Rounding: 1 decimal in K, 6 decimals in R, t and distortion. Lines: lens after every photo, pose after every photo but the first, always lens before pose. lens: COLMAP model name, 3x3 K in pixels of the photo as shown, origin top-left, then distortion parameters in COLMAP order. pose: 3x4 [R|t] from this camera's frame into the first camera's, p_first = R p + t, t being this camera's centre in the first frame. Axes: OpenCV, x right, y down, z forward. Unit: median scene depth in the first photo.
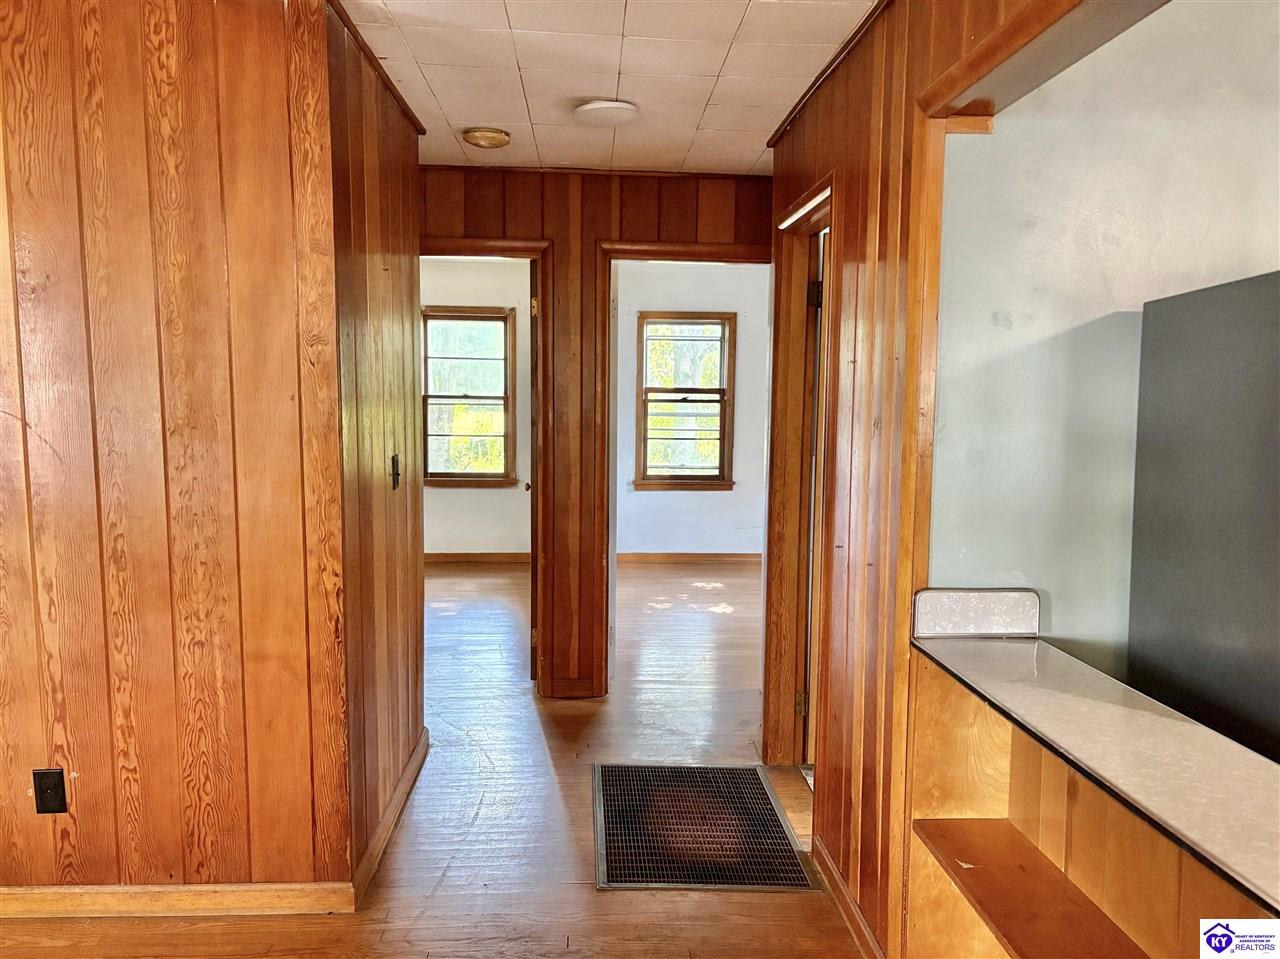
lens RADIAL K [[971.2, 0, 645.4], [0, 971.2, 484.4], [0, 0, 1]] dist [0.015116, 0.003152]
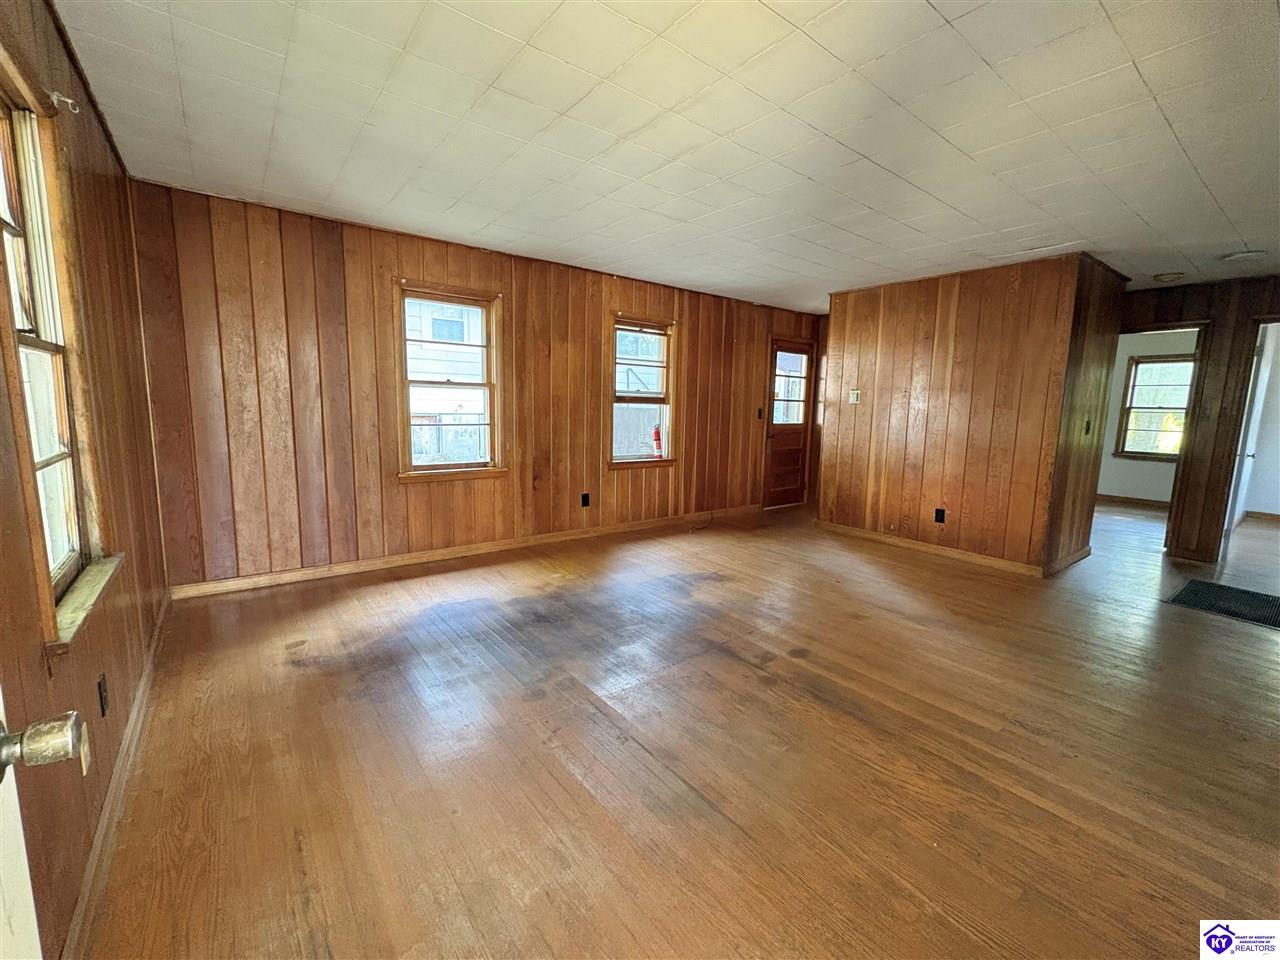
lens RADIAL K [[526.0, 0, 647.2], [0, 526.0, 479.0], [0, 0, 1]] dist [-0.000640, 0.000055]
pose [[0.553425, 0.119509, -0.824281, 0.295089], [-0.095481, 0.992231, 0.079753, 0.145762], [0.827408, 0.034566, 0.560536, -0.823985]]
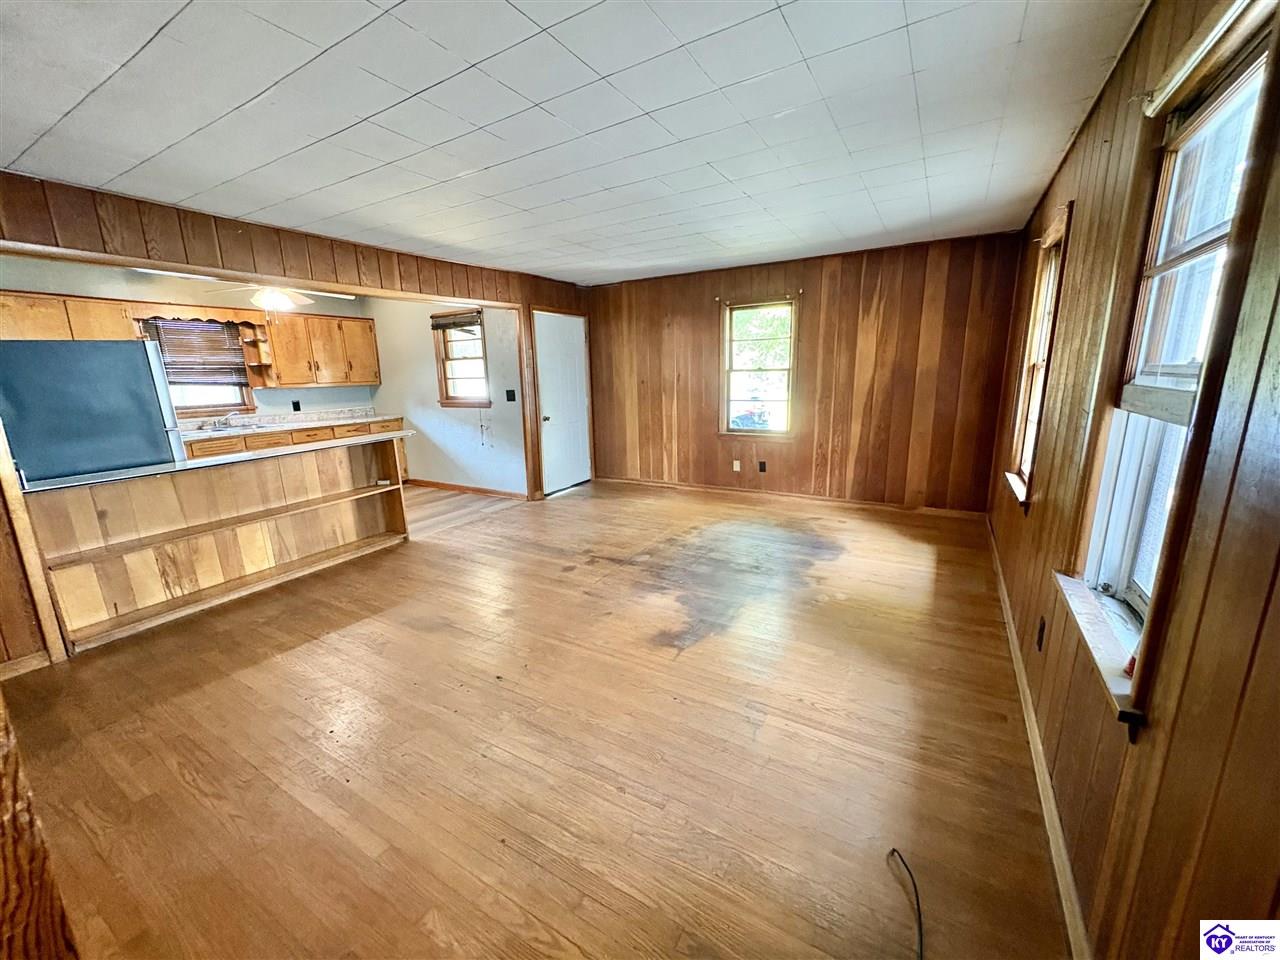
lens RADIAL K [[526.0, 0, 639.0], [0, 526.0, 486.7], [0, 0, 1]] dist [-0.000640, 0.000055]
pose [[-0.817799, -0.121387, 0.562557, -1.473516], [0.063131, 0.952682, 0.297340, -0.123252], [-0.572031, 0.278679, -0.771439, 1.157085]]
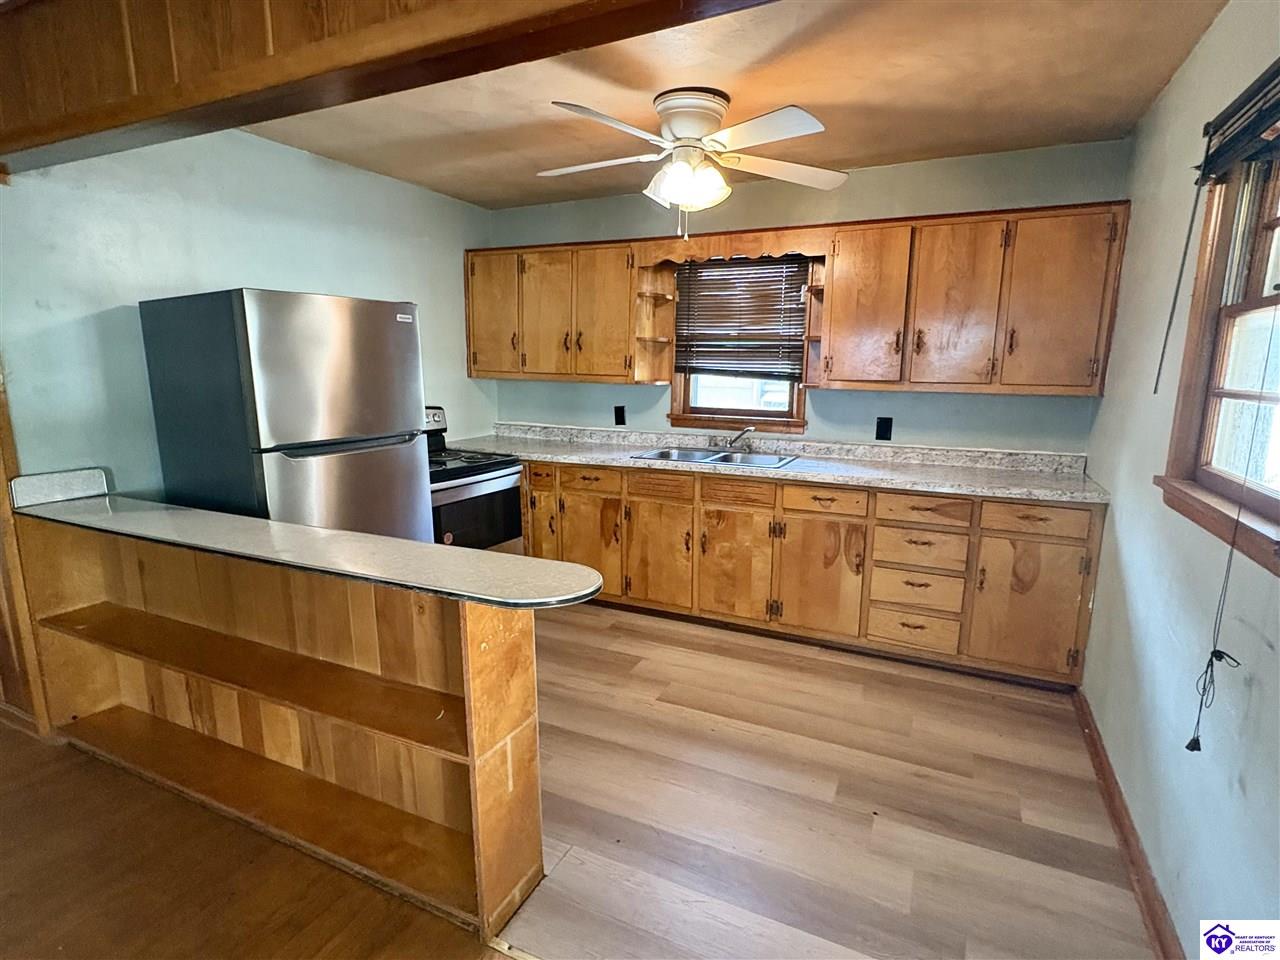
lens RADIAL K [[657.6, 0, 643.9], [0, 657.6, 484.0], [0, 0, 1]] dist [-0.004748, 0.000043]
pose [[0.493421, -0.163848, 0.854219, -0.093447], [0.077149, 0.986470, 0.144652, 0.033789], [-0.866363, -0.005472, 0.499386, -0.319359]]
